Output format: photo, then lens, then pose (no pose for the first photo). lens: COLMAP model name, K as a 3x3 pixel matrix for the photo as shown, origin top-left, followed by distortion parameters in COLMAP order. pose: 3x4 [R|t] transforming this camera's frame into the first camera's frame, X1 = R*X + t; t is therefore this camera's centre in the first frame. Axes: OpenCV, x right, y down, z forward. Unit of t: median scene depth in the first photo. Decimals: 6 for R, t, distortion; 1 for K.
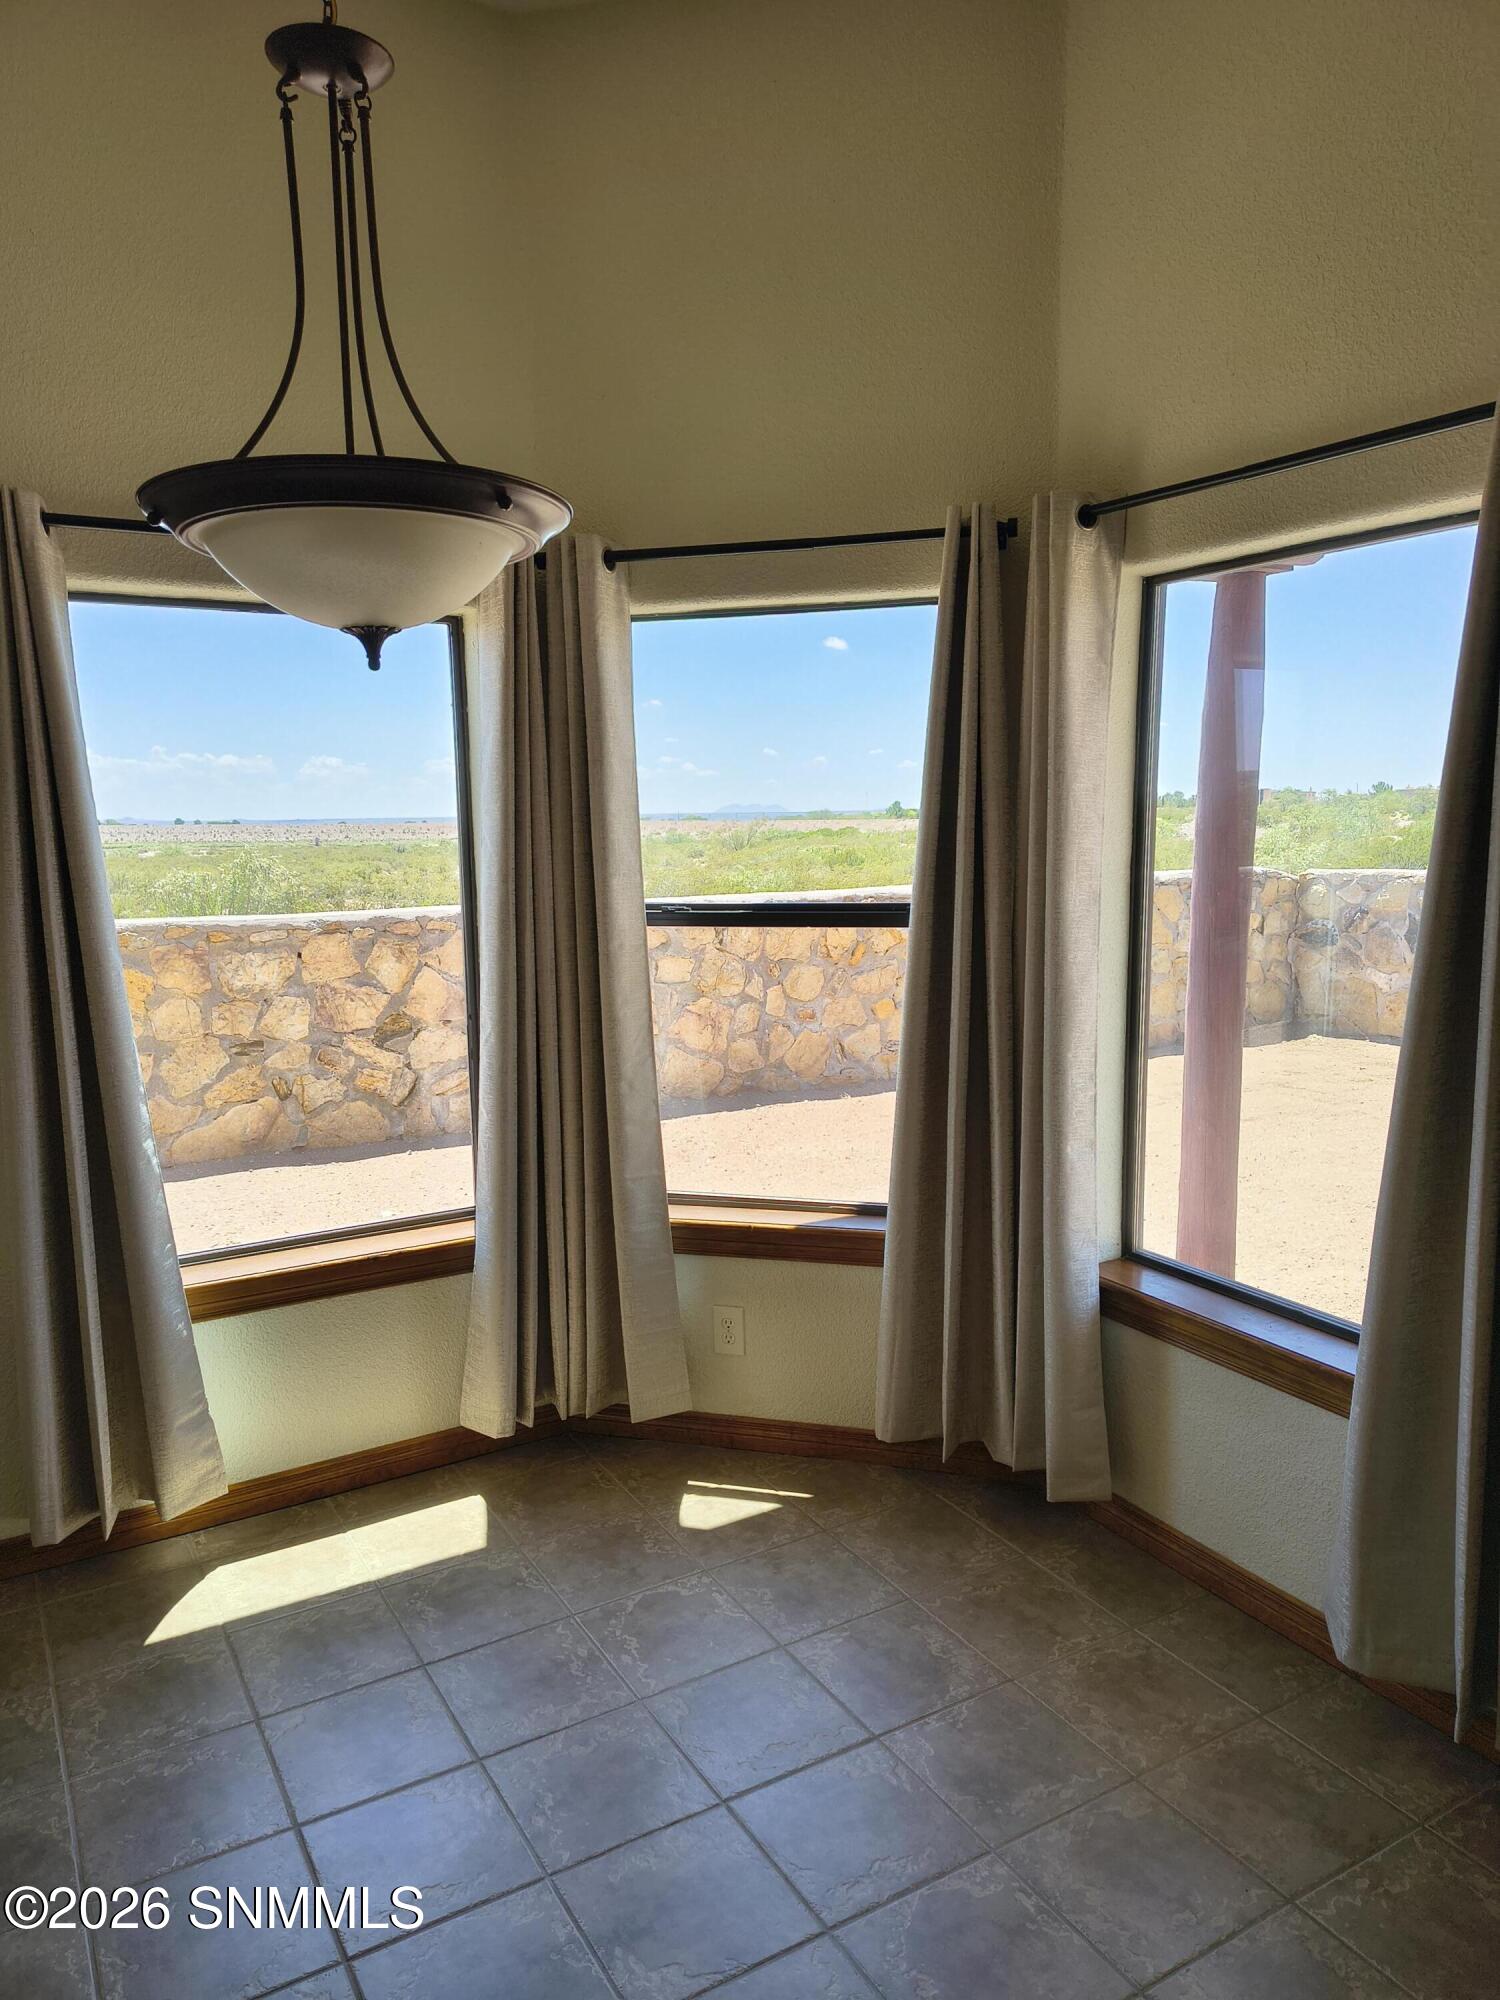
lens RADIAL K [[1382.5, 0, 754.2], [0, 1382.5, 1042.6], [0, 0, 1]] dist [0.004475, -0.003197]
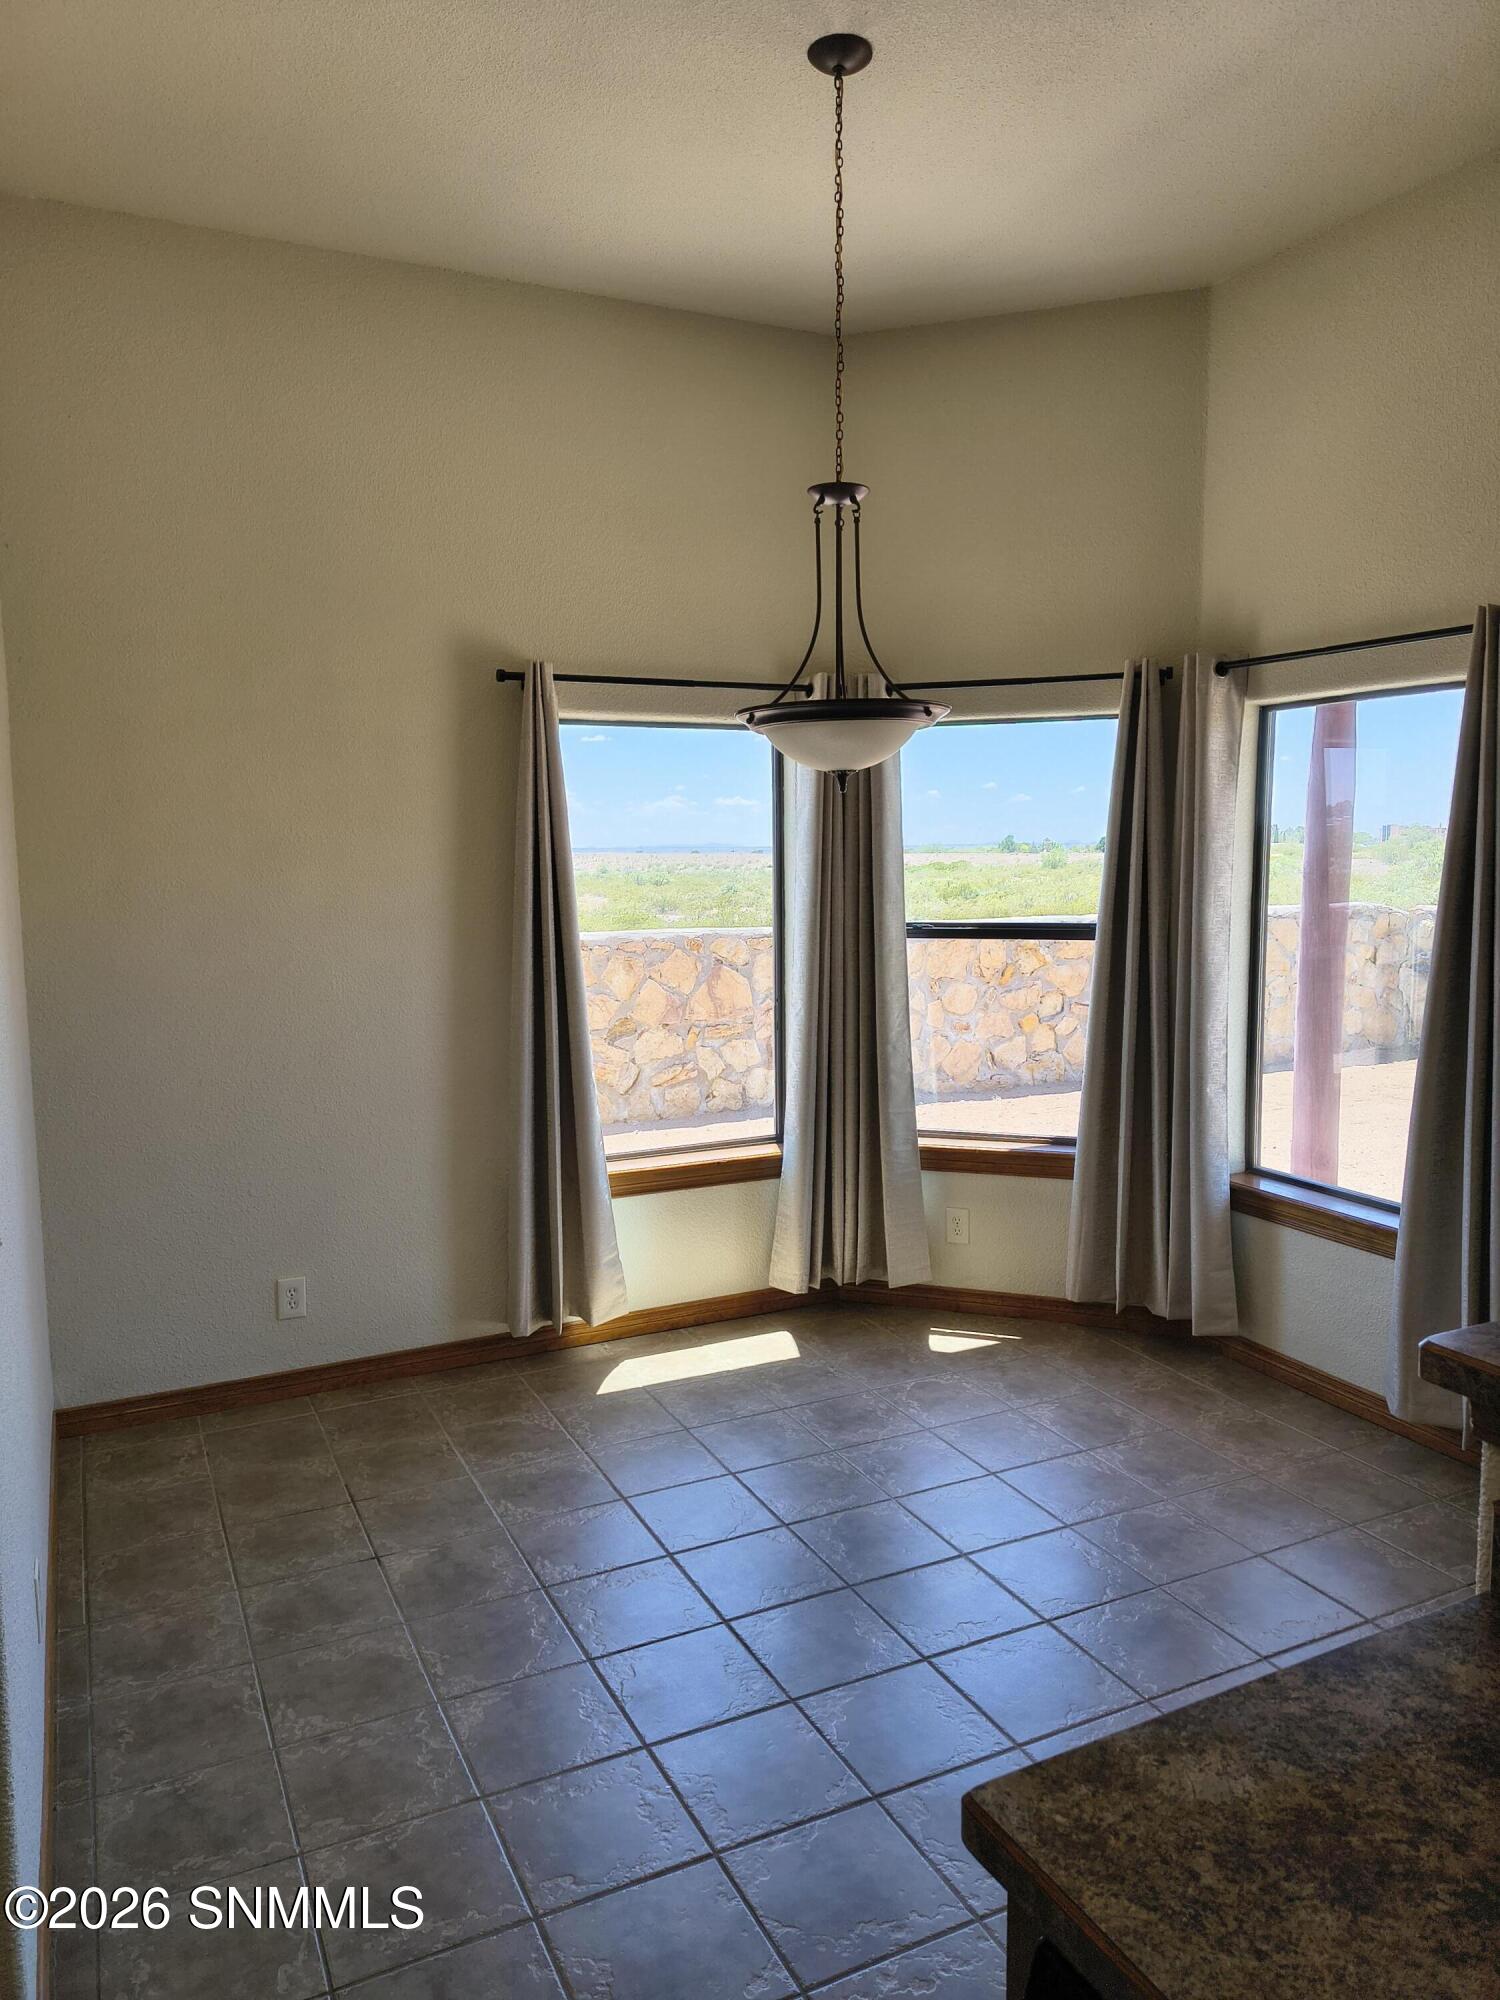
lens RADIAL K [[1373.0, 0, 750.0], [0, 1373.0, 1000.0], [0, 0, 1]] dist [0.003735, 0.002979]
pose [[0.996380, 0.013598, -0.083912, -0.131686], [-0.018034, 0.998467, -0.052339, 0.064459], [0.083072, 0.053663, 0.995098, -0.480358]]
